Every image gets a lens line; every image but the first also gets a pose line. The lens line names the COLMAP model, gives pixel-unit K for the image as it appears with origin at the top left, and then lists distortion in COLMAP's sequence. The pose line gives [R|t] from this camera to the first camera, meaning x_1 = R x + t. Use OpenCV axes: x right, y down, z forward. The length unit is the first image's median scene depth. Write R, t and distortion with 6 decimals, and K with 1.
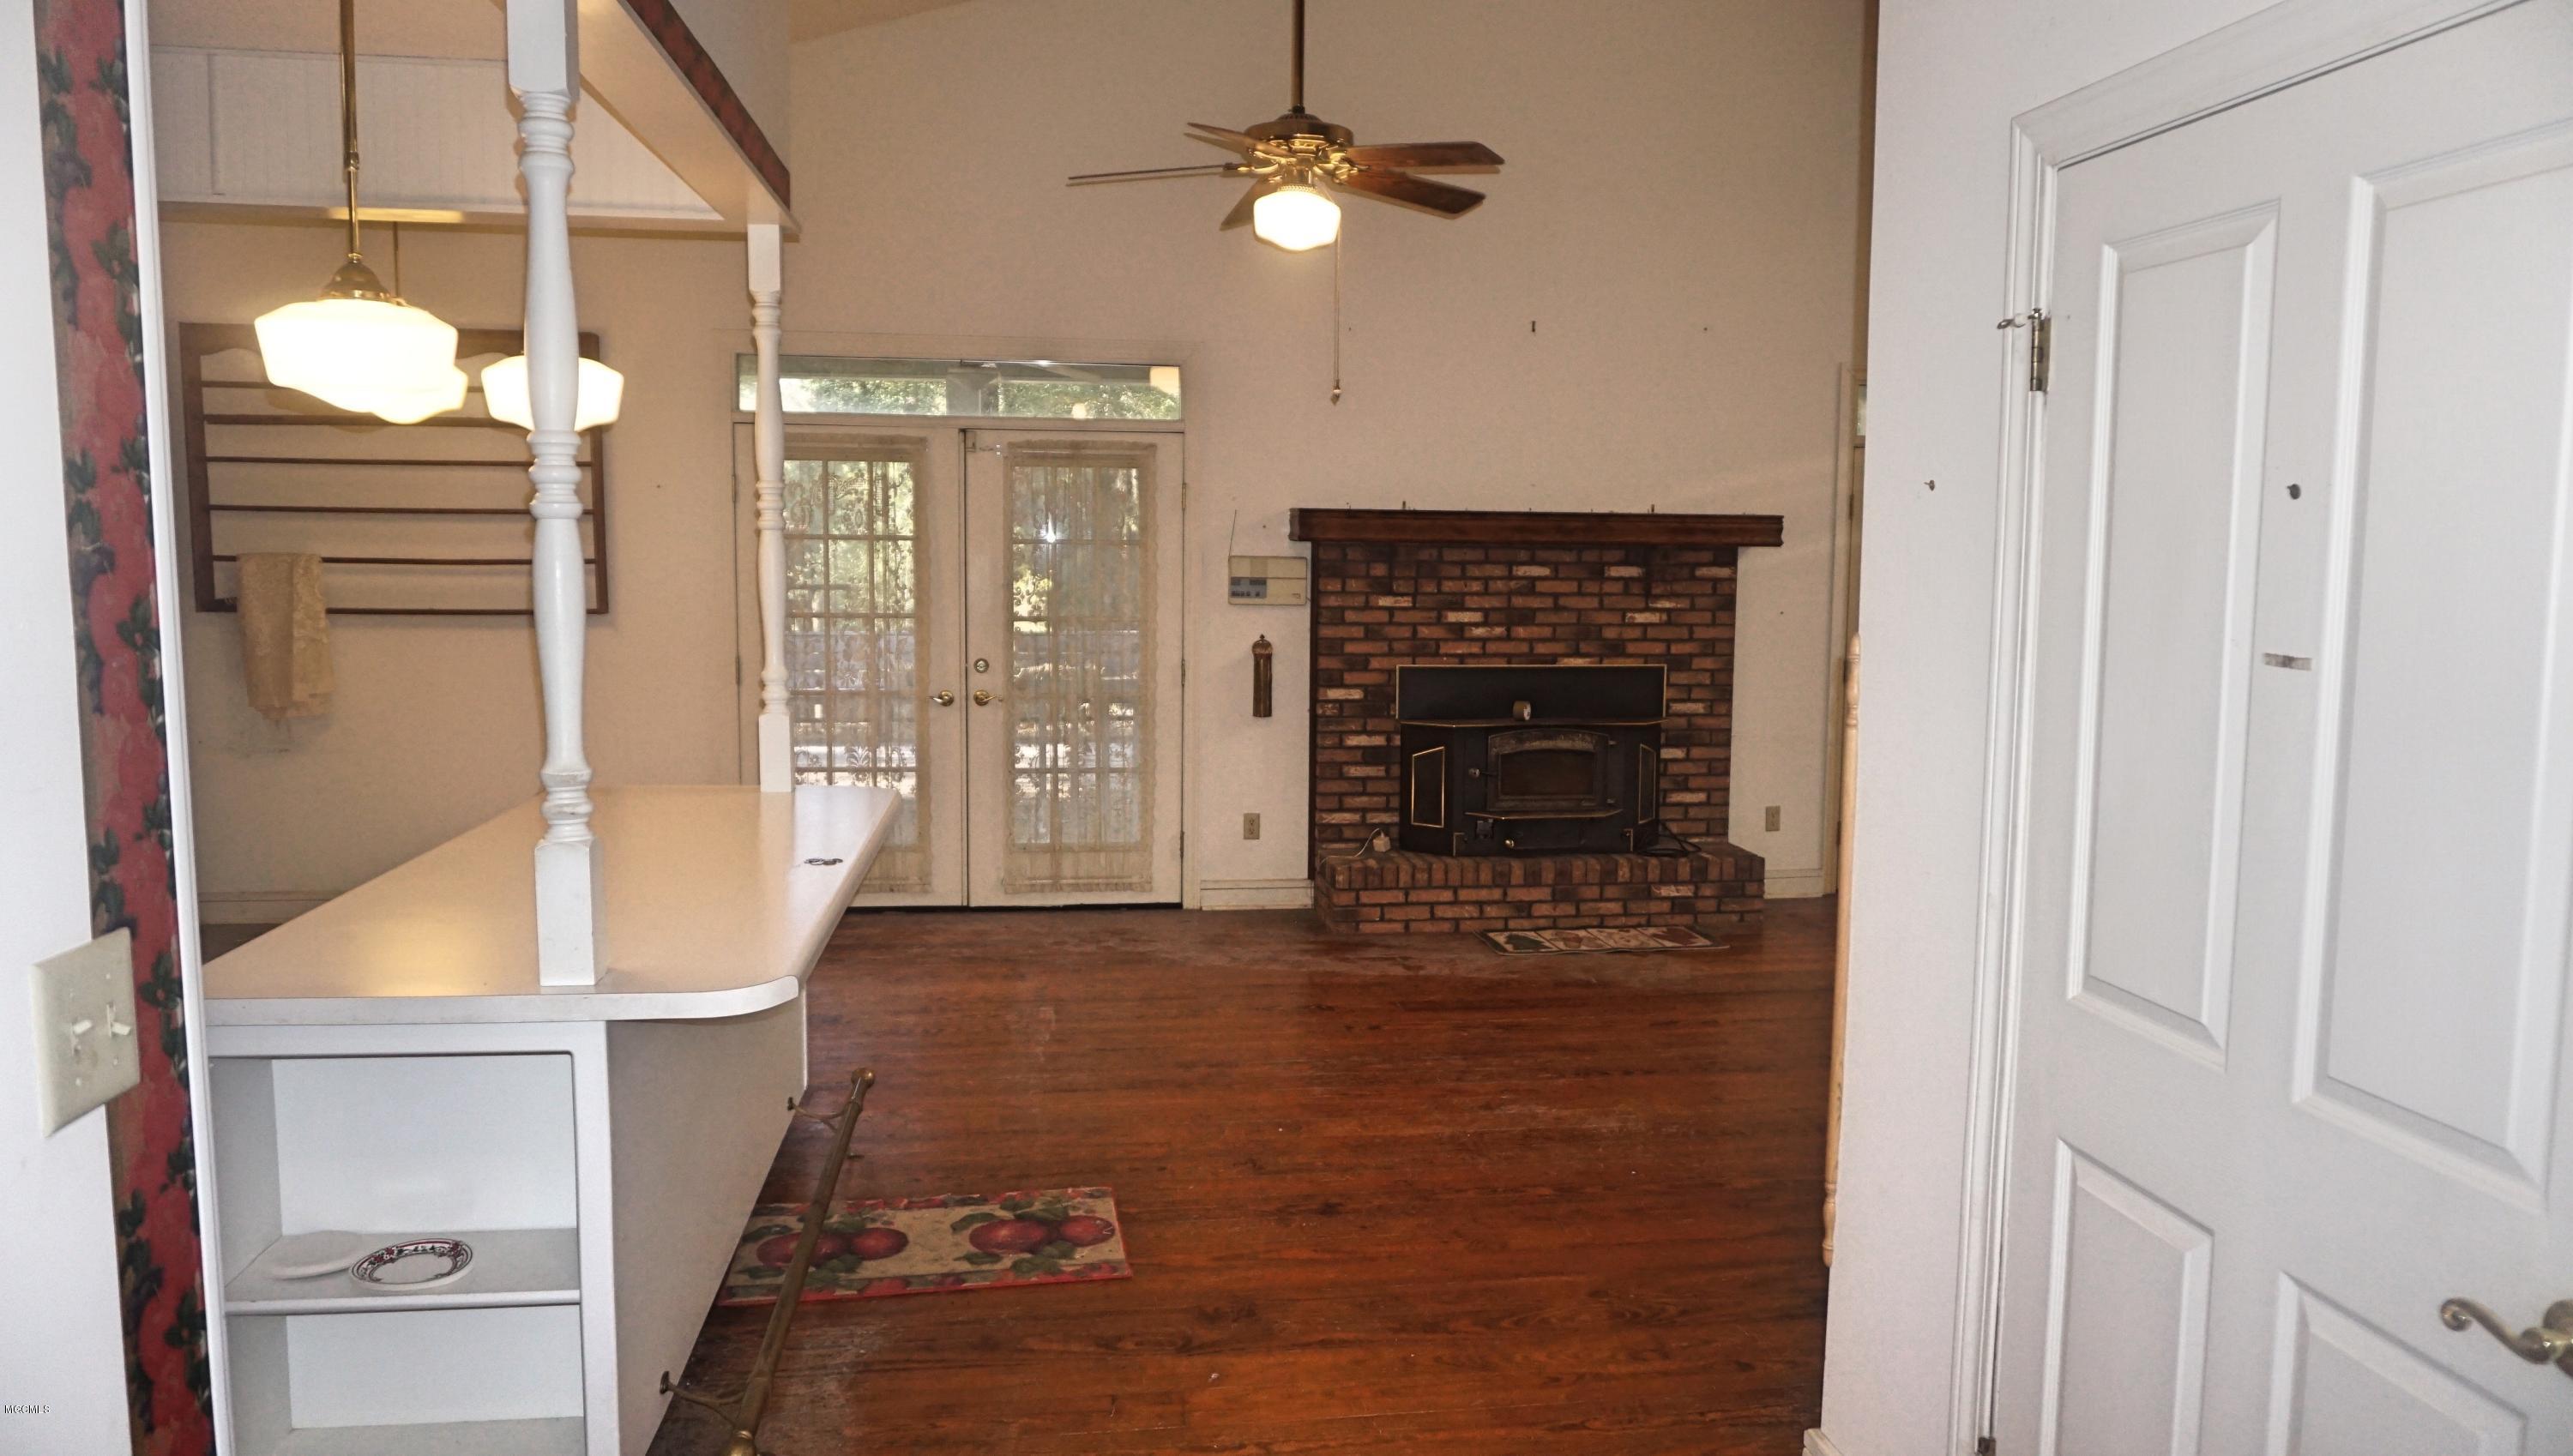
lens RADIAL K [[1711.7, 0, 1286.5], [0, 1711.7, 728.0], [0, 0, 1]] dist [-0.026024, -0.000619]
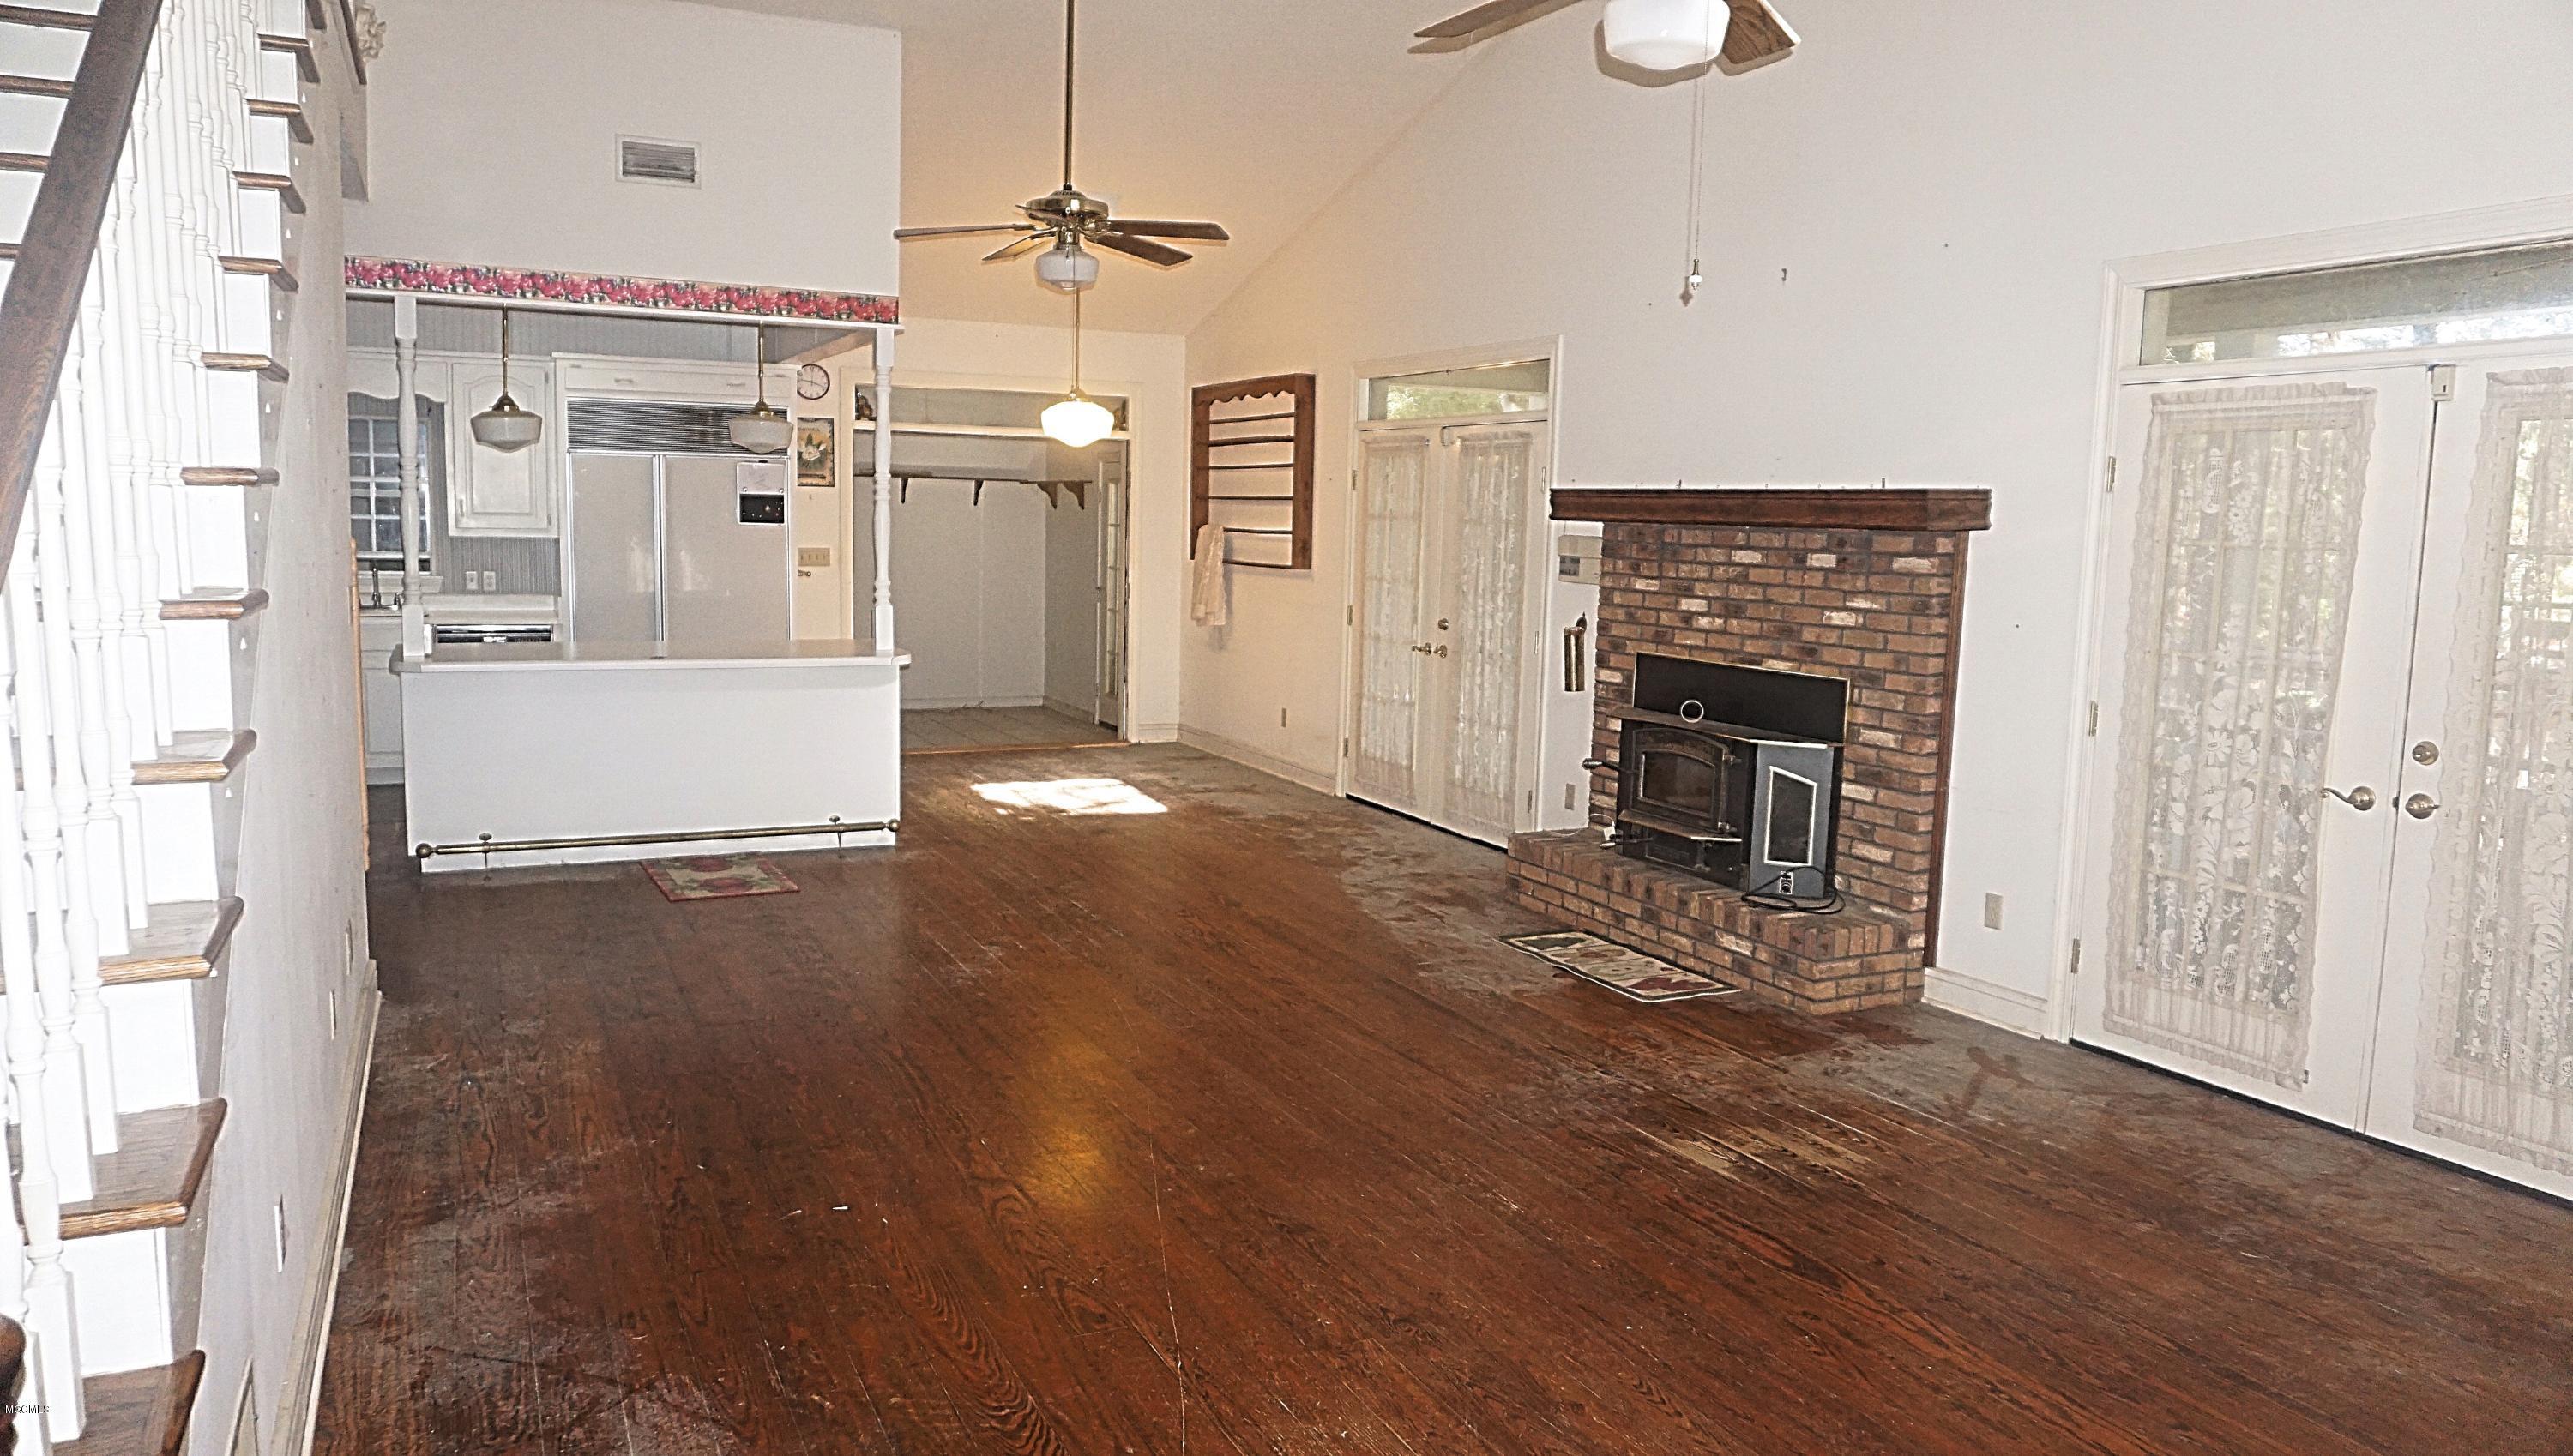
lens RADIAL K [[1752.0, 0, 1279.9], [0, 1752.0, 722.9], [0, 0, 1]] dist [-0.022493, 0.006361]
pose [[0.282755, 0.112974, -0.952516, 0.939501], [-0.114036, 0.989956, 0.083563, -0.055344], [0.952389, 0.084993, 0.292799, 0.519669]]
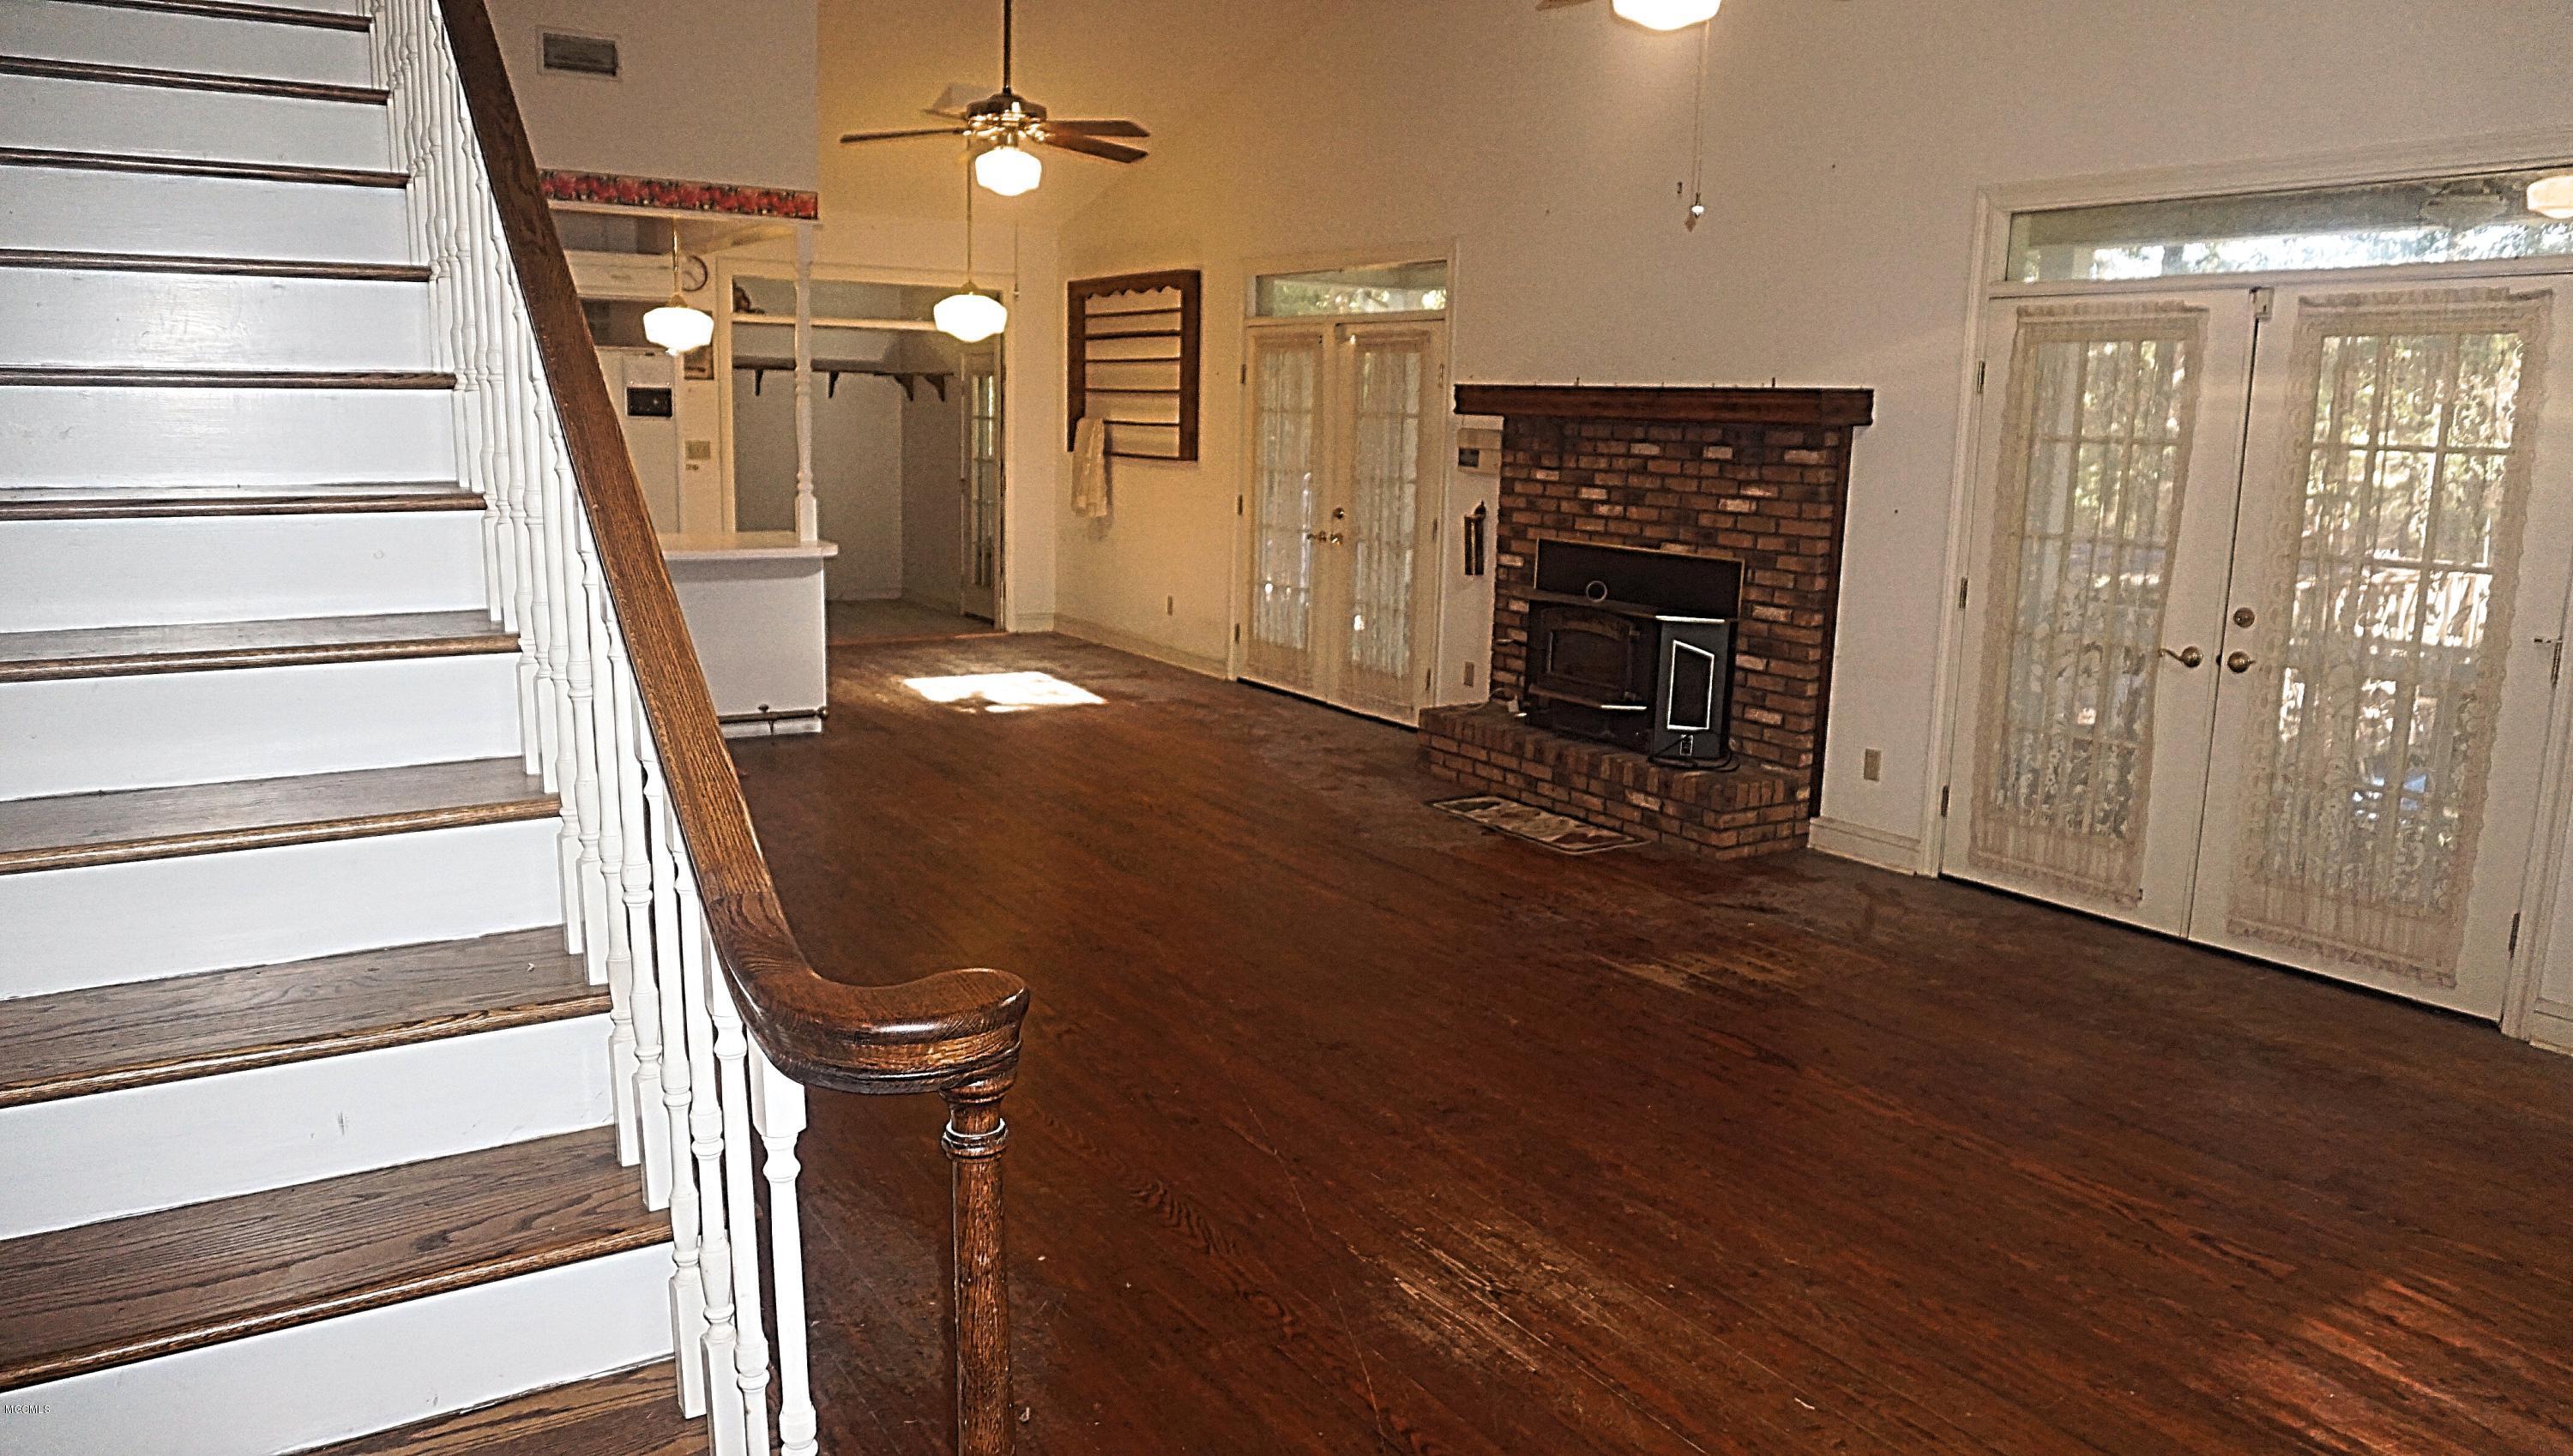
lens RADIAL K [[1766.0, 0, 1286.5], [0, 1766.0, 728.0], [0, 0, 1]] dist [-0.046791, -0.000445]
pose [[0.399329, 0.165645, -0.901720, 0.976469], [-0.111314, 0.985026, 0.131653, -0.045764], [0.910025, 0.047801, 0.411788, 0.422486]]
